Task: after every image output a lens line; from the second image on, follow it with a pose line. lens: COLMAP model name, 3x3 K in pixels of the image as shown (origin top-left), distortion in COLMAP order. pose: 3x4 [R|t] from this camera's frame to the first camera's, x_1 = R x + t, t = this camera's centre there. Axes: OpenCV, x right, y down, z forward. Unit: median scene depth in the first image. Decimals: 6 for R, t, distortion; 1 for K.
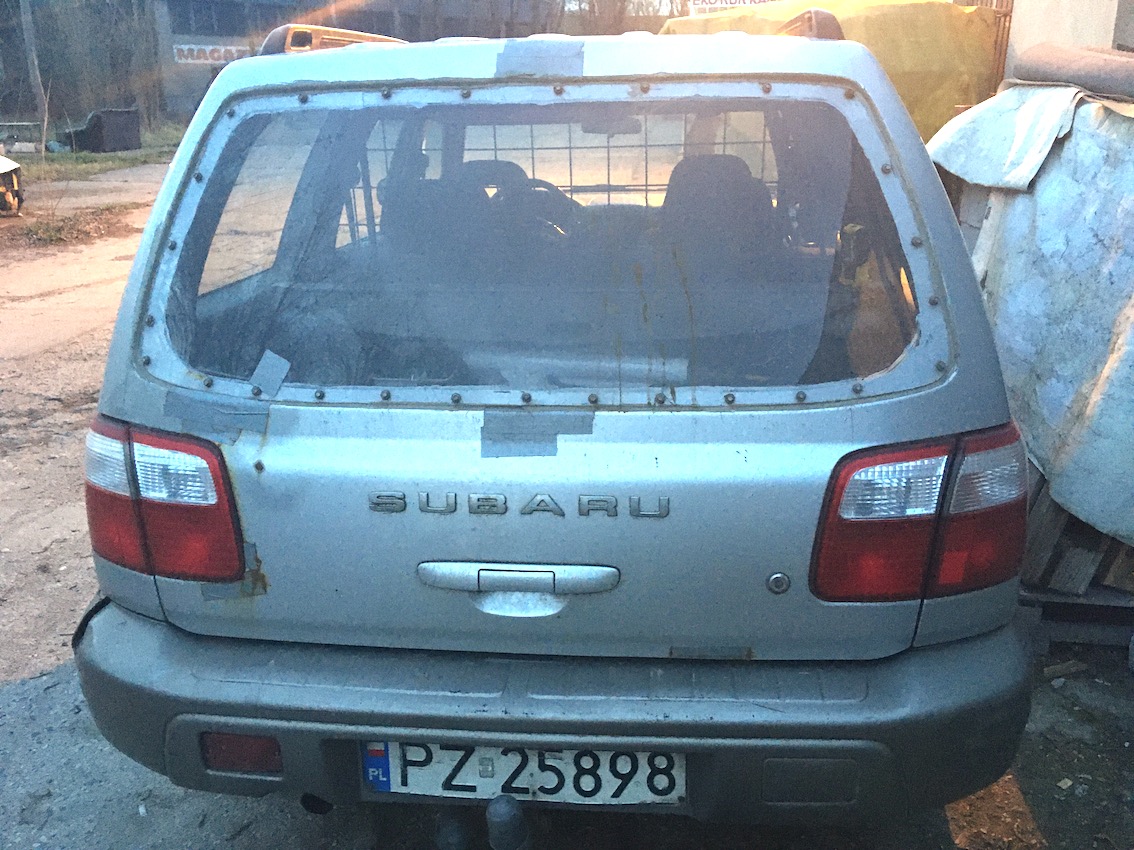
lens RADIAL K [[946.1, 0, 562.8], [0, 946.1, 426.1], [0, 0, 1]] dist [0.047356, -0.000393]
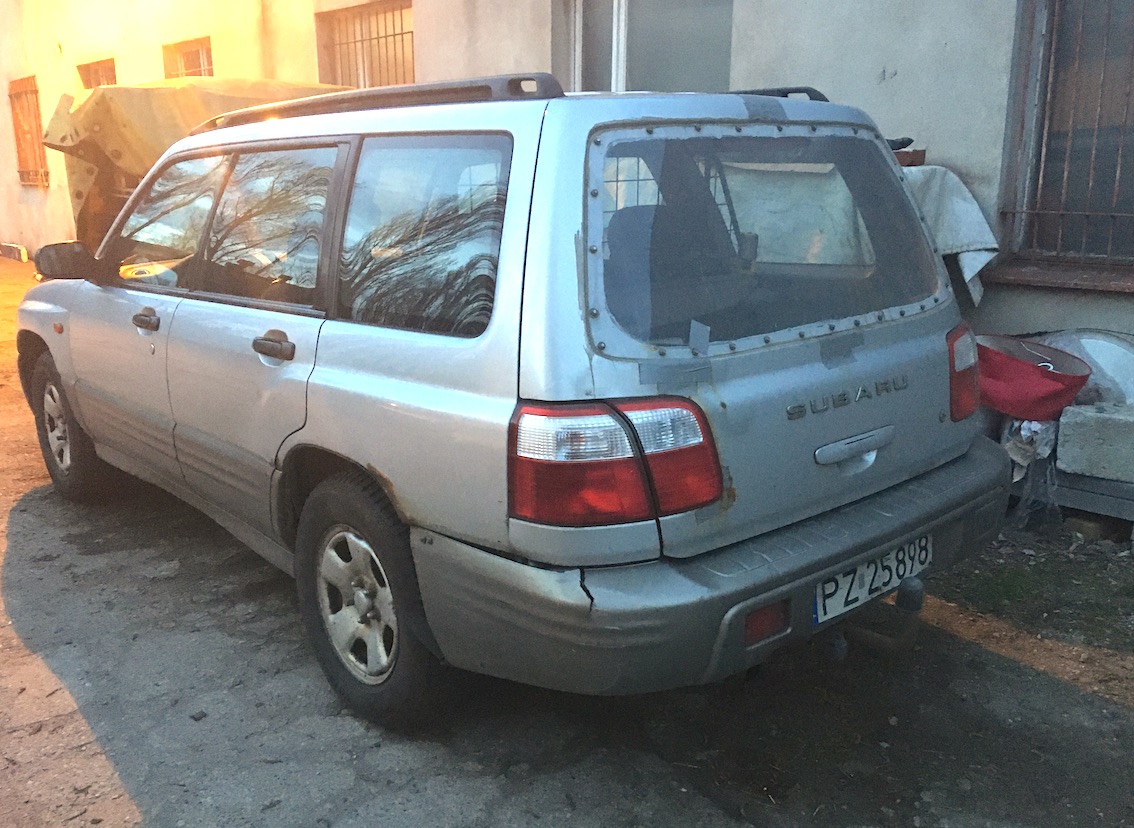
lens RADIAL K [[1100.0, 0, 569.4], [0, 1100.0, 417.1], [0, 0, 1]] dist [0.095388, 0.000000]
pose [[0.656293, -0.165383, 0.736157, -1.598679], [0.232245, 0.972590, 0.011450, -0.008386], [-0.717873, 0.163454, 0.676714, 0.132195]]
